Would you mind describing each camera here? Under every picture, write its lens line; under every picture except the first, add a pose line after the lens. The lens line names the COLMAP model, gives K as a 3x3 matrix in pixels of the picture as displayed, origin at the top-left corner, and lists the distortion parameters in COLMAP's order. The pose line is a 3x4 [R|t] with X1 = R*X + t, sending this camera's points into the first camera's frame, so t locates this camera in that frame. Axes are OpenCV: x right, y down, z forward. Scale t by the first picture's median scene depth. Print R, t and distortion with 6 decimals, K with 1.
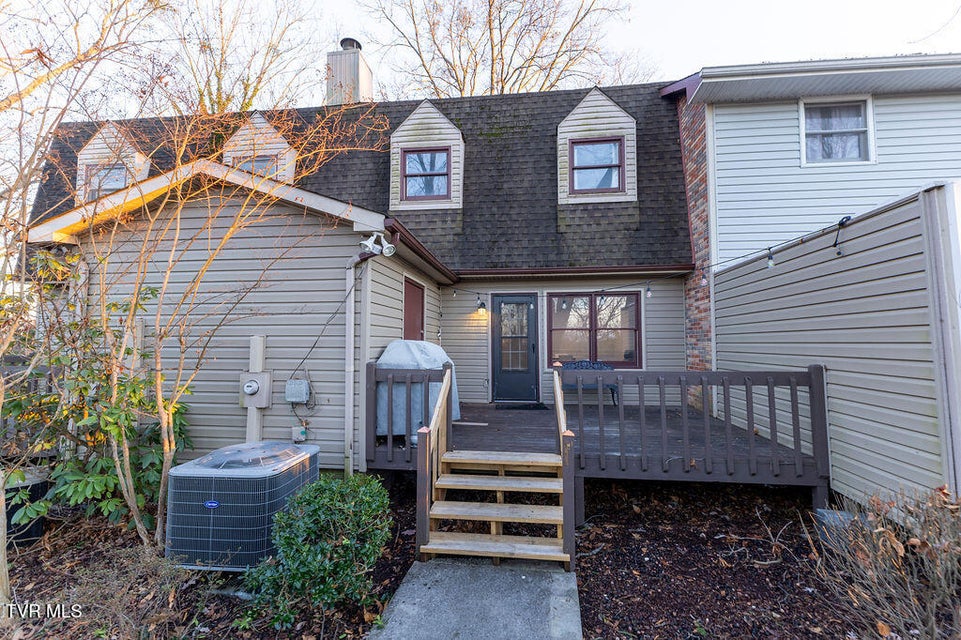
lens RADIAL K [[413.8, 0, 482.6], [0, 413.8, 316.2], [0, 0, 1]] dist [0.011938, -0.004448]
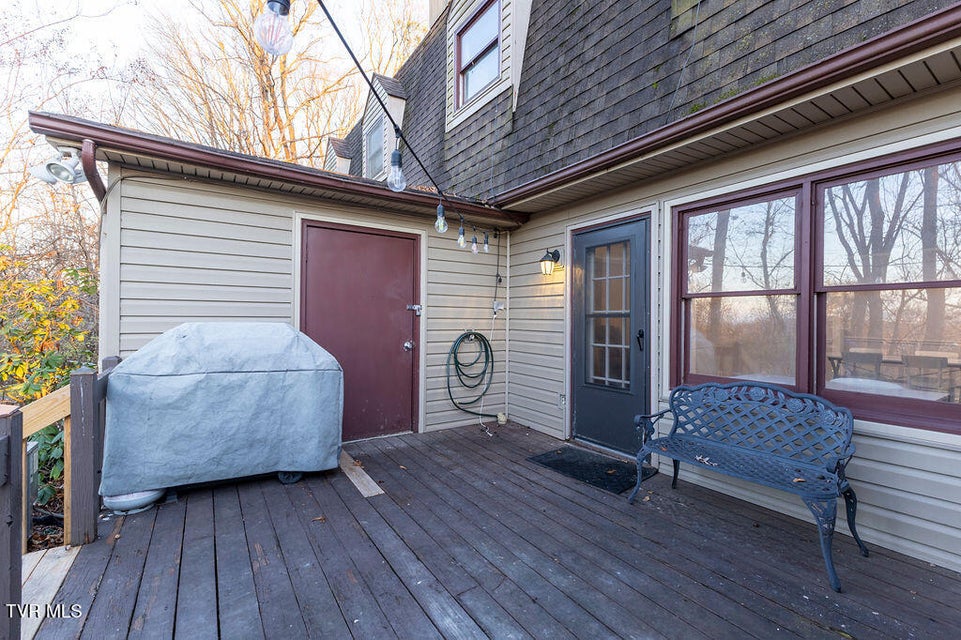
lens RADIAL K [[413.8, 0, 482.4], [0, 413.8, 320.3], [0, 0, 1]] dist [0.011938, -0.004448]
pose [[0.648153, 0.005375, -0.761491, 0.349252], [0.038662, 0.998453, 0.039956, 0.032391], [0.760528, -0.055338, 0.646943, 0.585547]]
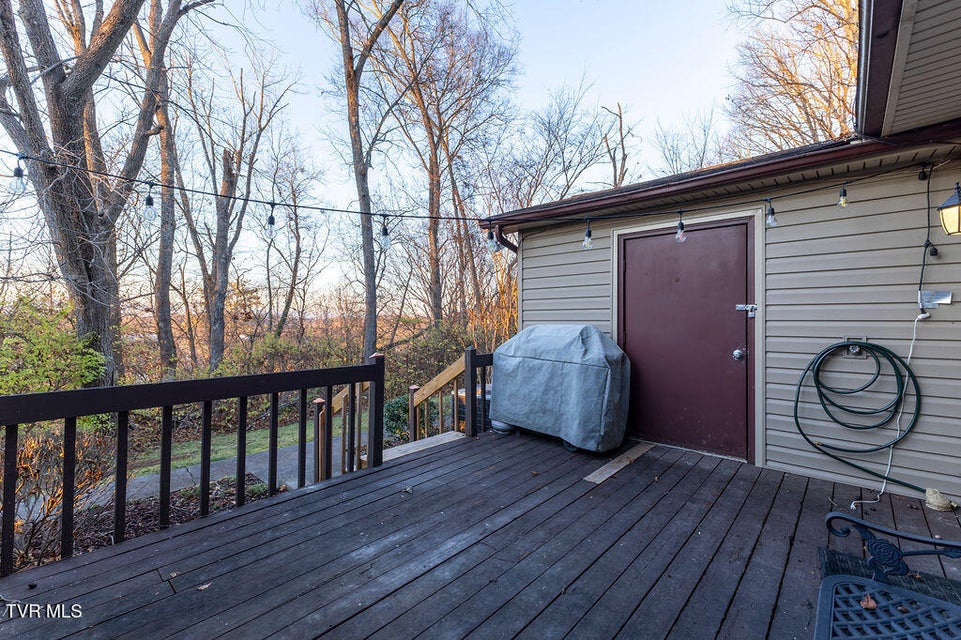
lens RADIAL K [[413.8, 0, 479.9], [0, 413.8, 316.9], [0, 0, 1]] dist [0.011938, -0.004448]
pose [[-0.587900, -0.009929, -0.808873, 0.401188], [0.046093, 0.997889, -0.045749, 0.050978], [0.807619, -0.064179, -0.586201, 0.899961]]
